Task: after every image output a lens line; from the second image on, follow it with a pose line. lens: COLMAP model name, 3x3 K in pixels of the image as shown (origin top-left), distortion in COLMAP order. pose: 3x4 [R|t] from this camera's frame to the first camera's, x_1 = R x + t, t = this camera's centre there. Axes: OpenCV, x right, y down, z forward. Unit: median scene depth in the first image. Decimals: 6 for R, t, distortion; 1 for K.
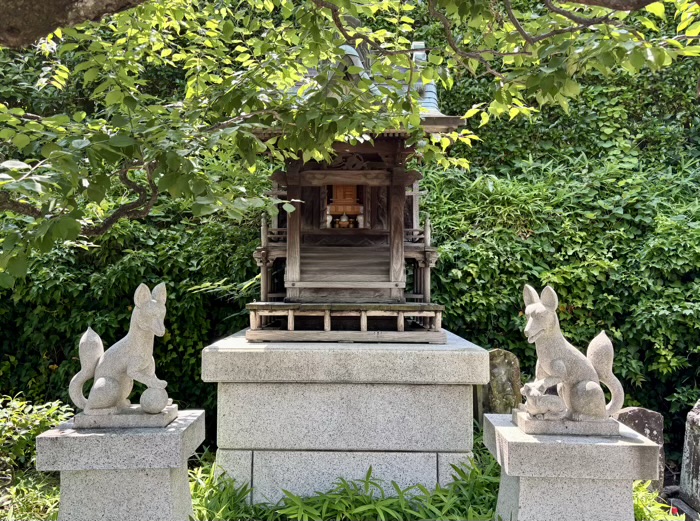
lens RADIAL K [[560.7, 0, 335.0], [0, 560.7, 256.7], [0, 0, 1]] dist [0.021958, -0.000683]
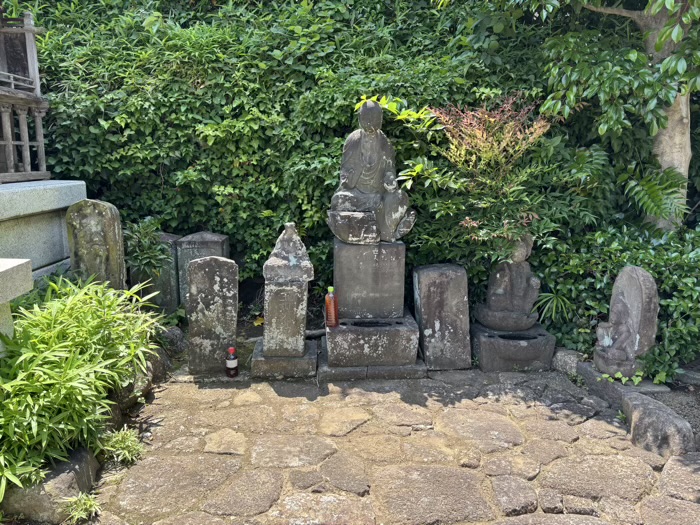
lens RADIAL K [[522.2, 0, 355.0], [0, 522.2, 265.7], [0, 0, 1]] dist [0.050175, -0.058795]
pose [[0.999196, 0.007249, 0.039427, 0.611298], [-0.016688, 0.969457, 0.244695, 0.036763], [-0.036449, -0.245156, 0.968798, 0.052919]]
